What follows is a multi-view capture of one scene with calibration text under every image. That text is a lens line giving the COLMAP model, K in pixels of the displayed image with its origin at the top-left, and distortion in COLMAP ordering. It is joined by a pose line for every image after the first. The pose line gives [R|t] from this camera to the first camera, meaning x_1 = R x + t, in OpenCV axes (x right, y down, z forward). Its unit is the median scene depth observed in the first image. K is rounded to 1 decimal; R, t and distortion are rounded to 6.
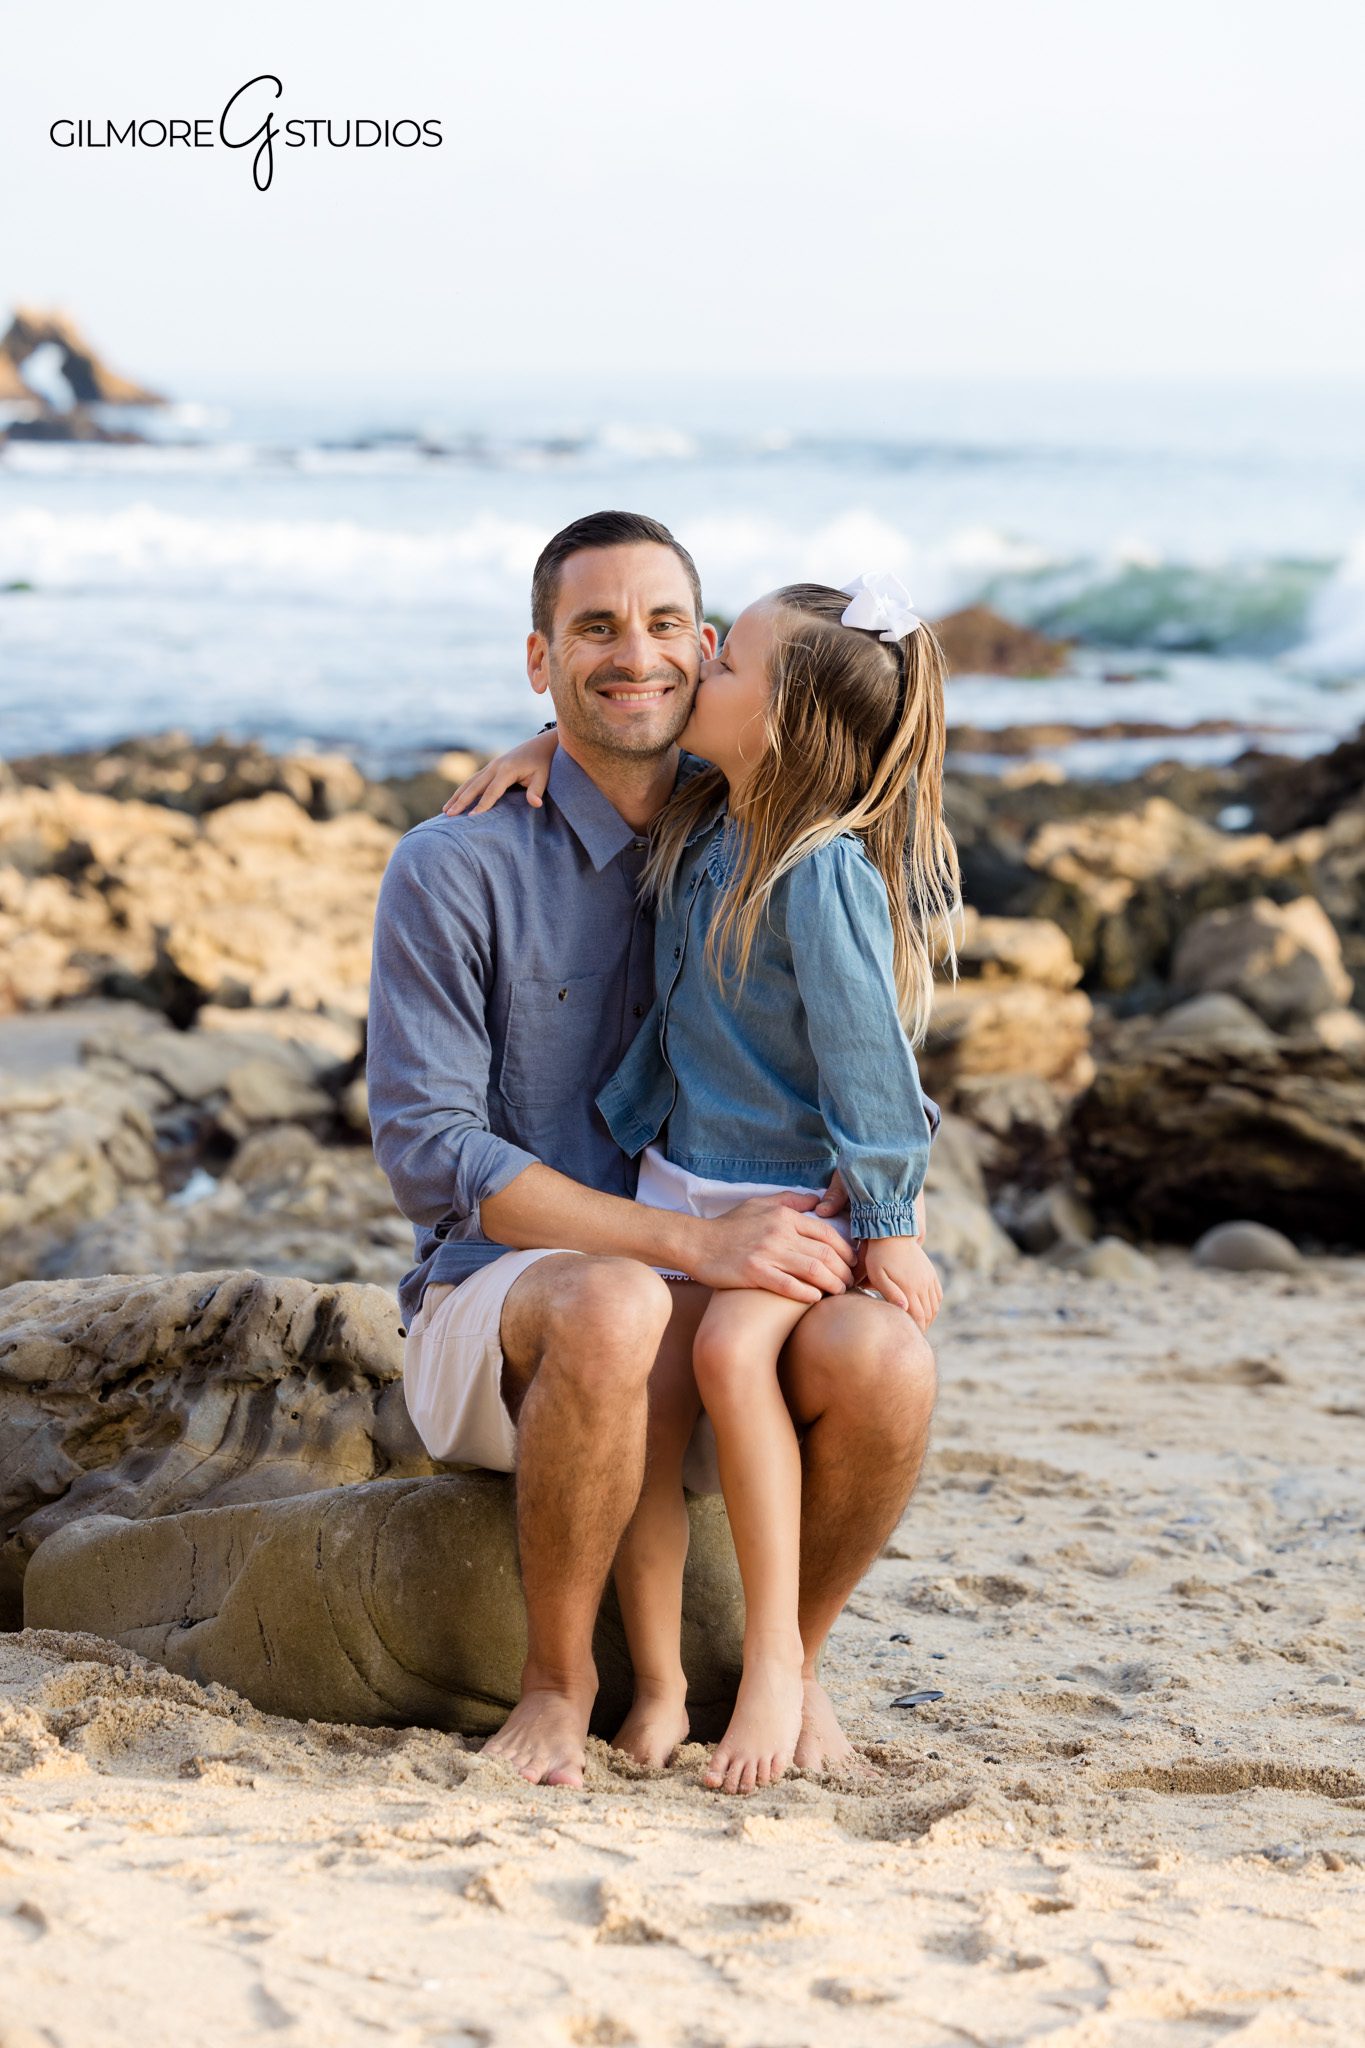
lens RADIAL K [[5849.0, 0, 682.5], [0, 5849.0, 1024.0], [0, 0, 1]] dist [0.042463, -0.752575]
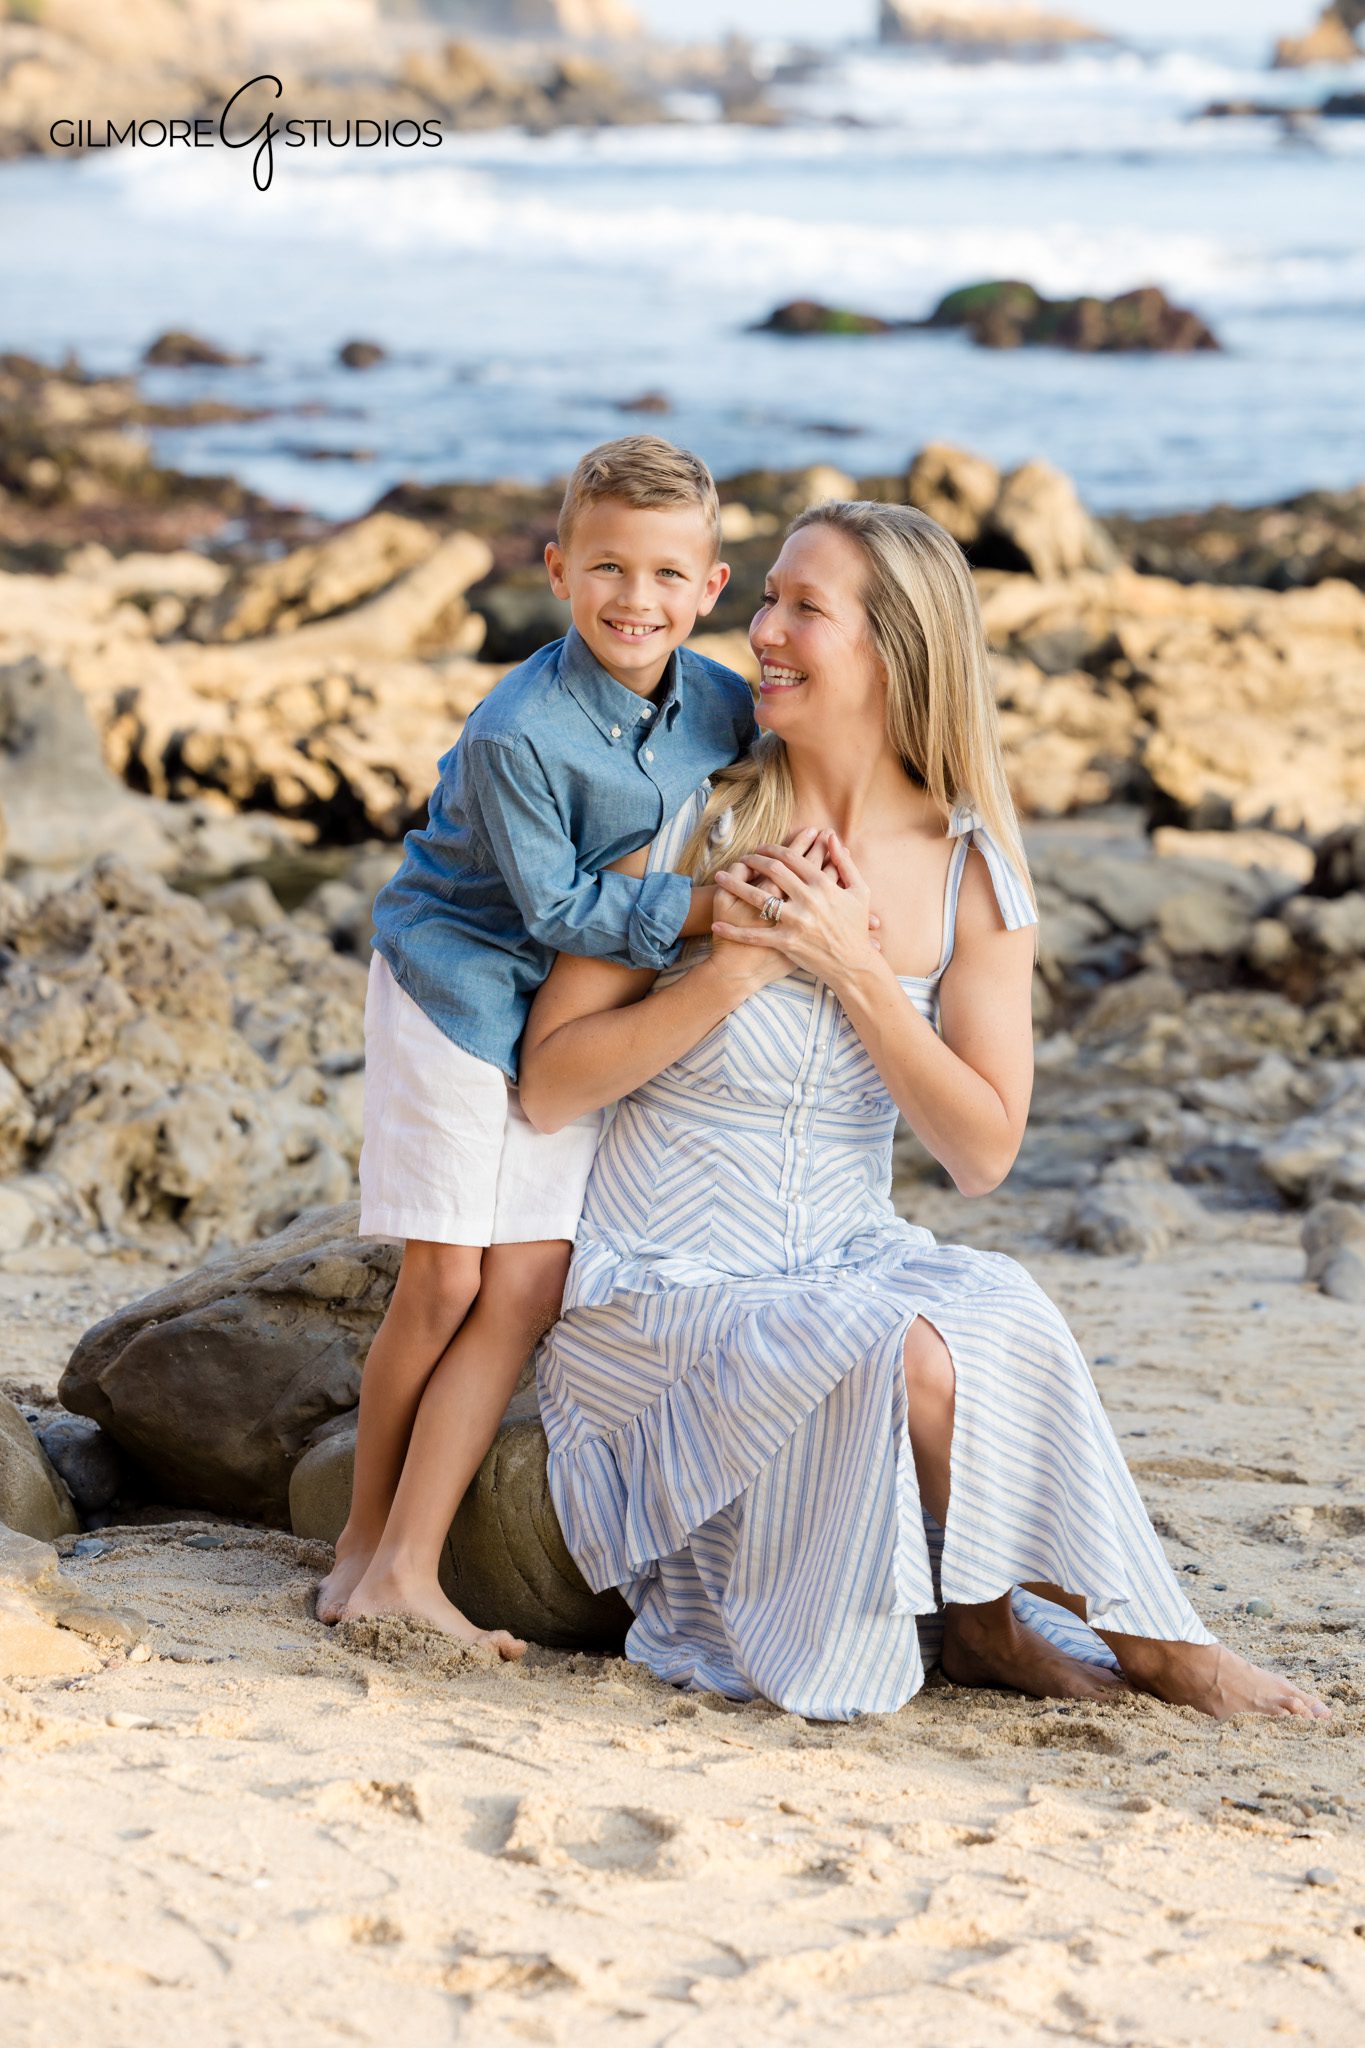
lens RADIAL K [[6689.8, 0, 682.5], [0, 6689.8, 1024.0], [0, 0, 1]] dist [-0.039243, -1.566139]
pose [[0.975112, 0.021317, -0.220684, 0.217008], [-0.012600, 0.999086, 0.040834, -0.038808], [0.221353, -0.037037, 0.974490, -0.164797]]
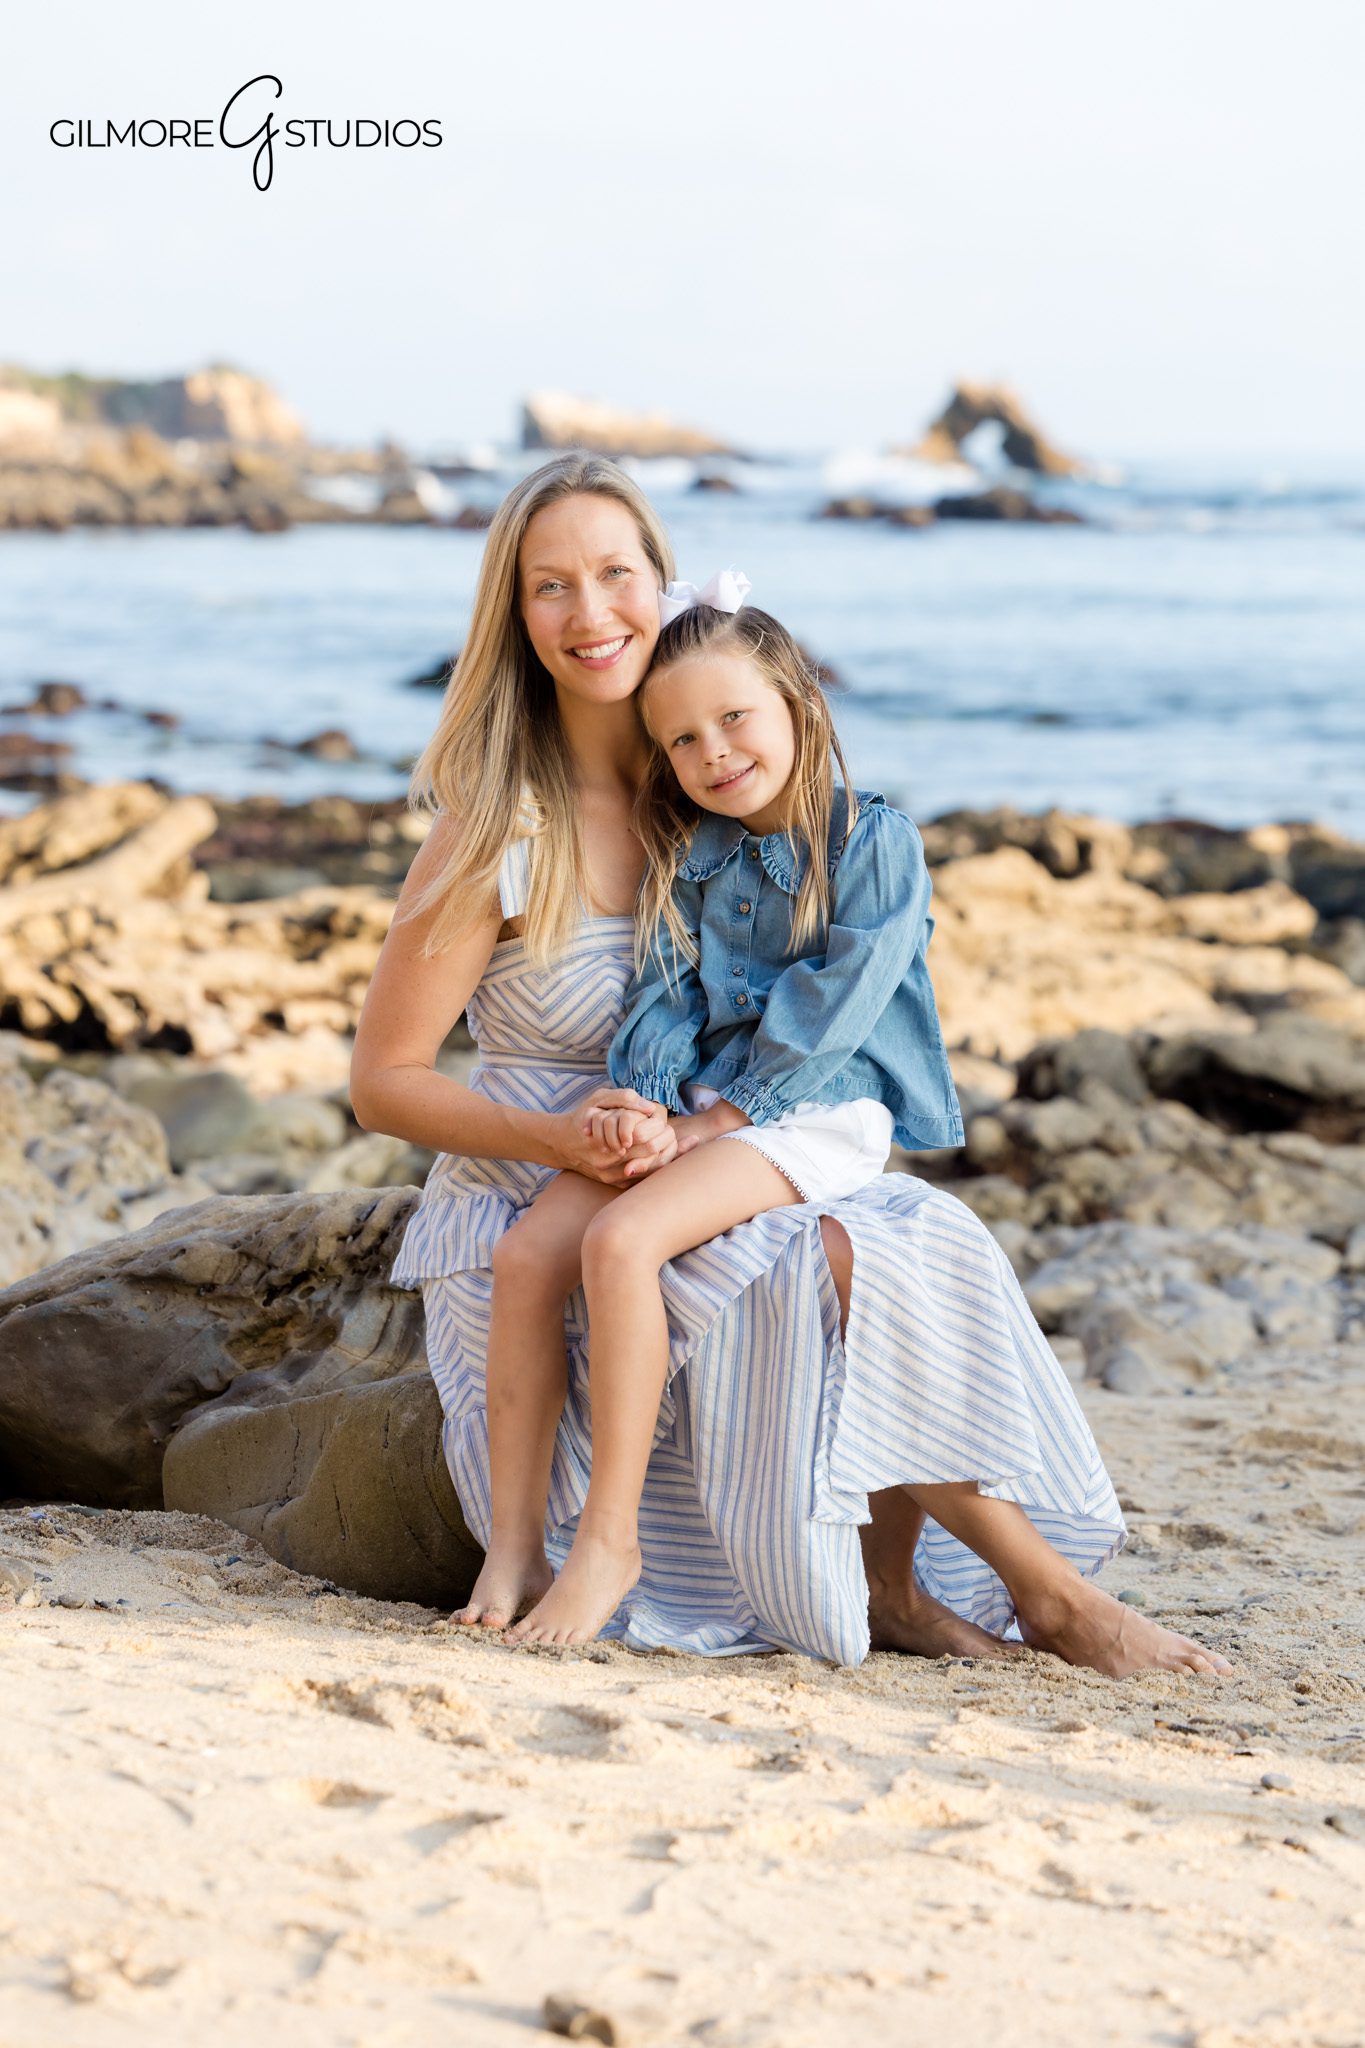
lens RADIAL K [[6151.6, 0, 682.5], [0, 6151.6, 1024.0], [0, 0, 1]] dist [-0.061501, 0.324589]
pose [[0.986274, 0.019658, -0.163940, 0.155302], [-0.022805, 0.999590, -0.017337, 0.031303], [0.163532, 0.020838, 0.986318, -0.080812]]
